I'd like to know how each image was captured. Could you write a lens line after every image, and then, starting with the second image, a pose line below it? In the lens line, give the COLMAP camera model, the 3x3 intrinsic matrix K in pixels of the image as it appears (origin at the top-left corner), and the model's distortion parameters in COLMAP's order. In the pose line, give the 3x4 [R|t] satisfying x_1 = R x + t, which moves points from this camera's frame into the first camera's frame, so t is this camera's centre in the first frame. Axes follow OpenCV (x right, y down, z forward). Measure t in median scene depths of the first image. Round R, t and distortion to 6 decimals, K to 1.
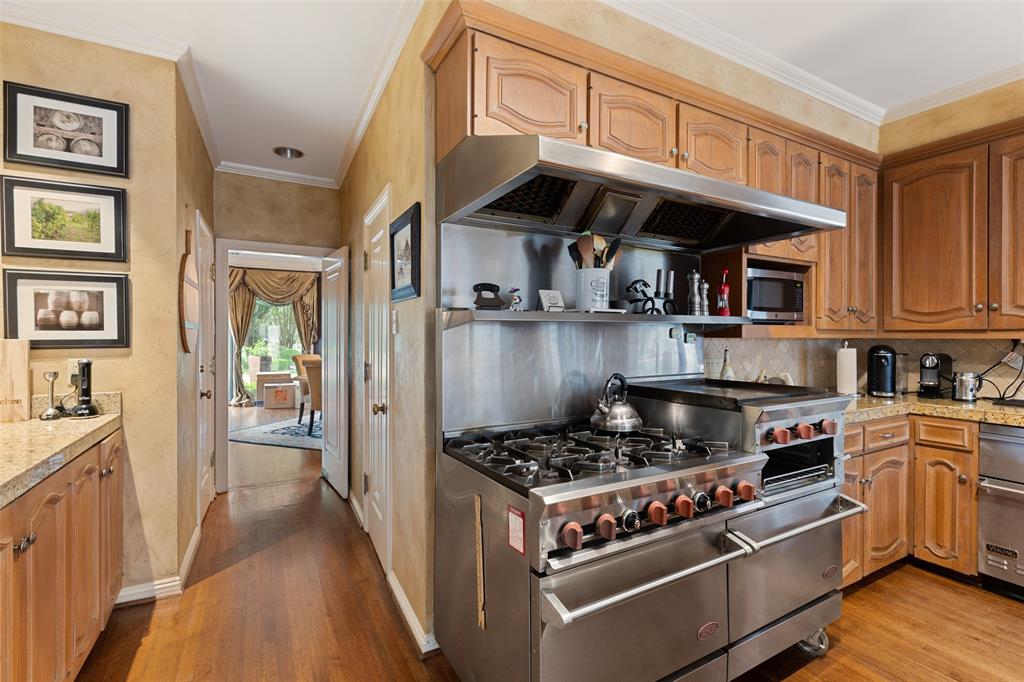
lens RADIAL K [[464.0, 0, 512.0], [0, 464.0, 341.0], [0, 0, 1]] dist [0.014535, -0.000353]
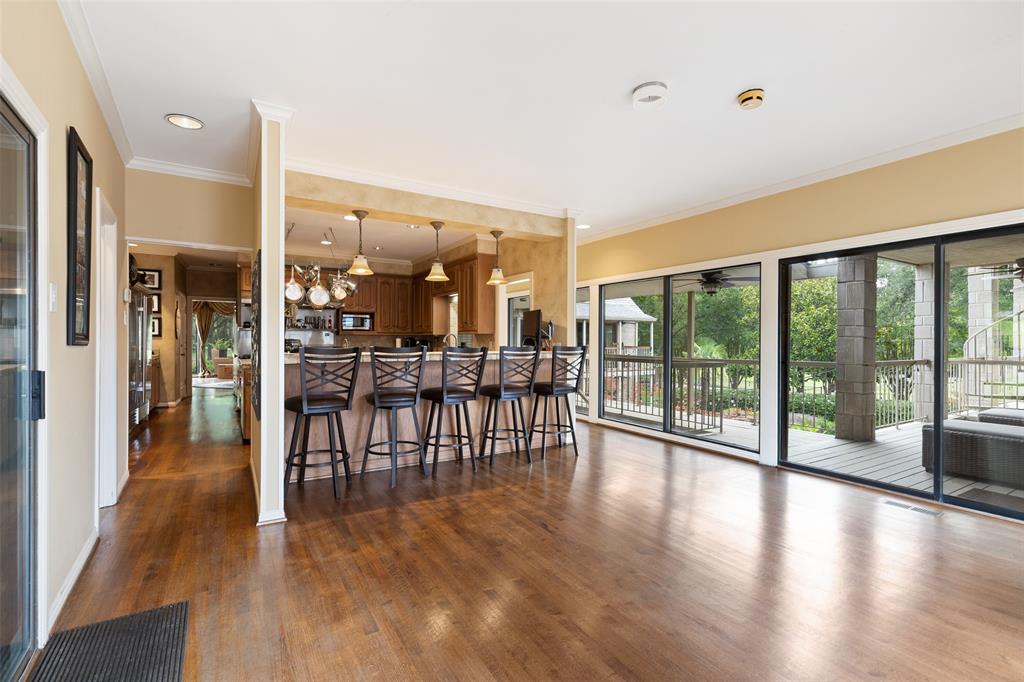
lens RADIAL K [[464.0, 0, 512.0], [0, 464.0, 341.0], [0, 0, 1]] dist [0.014535, -0.000353]
pose [[0.999456, -0.000402, 0.032975, 1.709395], [0.000496, 0.999996, -0.002854, 0.056442], [-0.032974, 0.002869, 0.999452, -2.606330]]
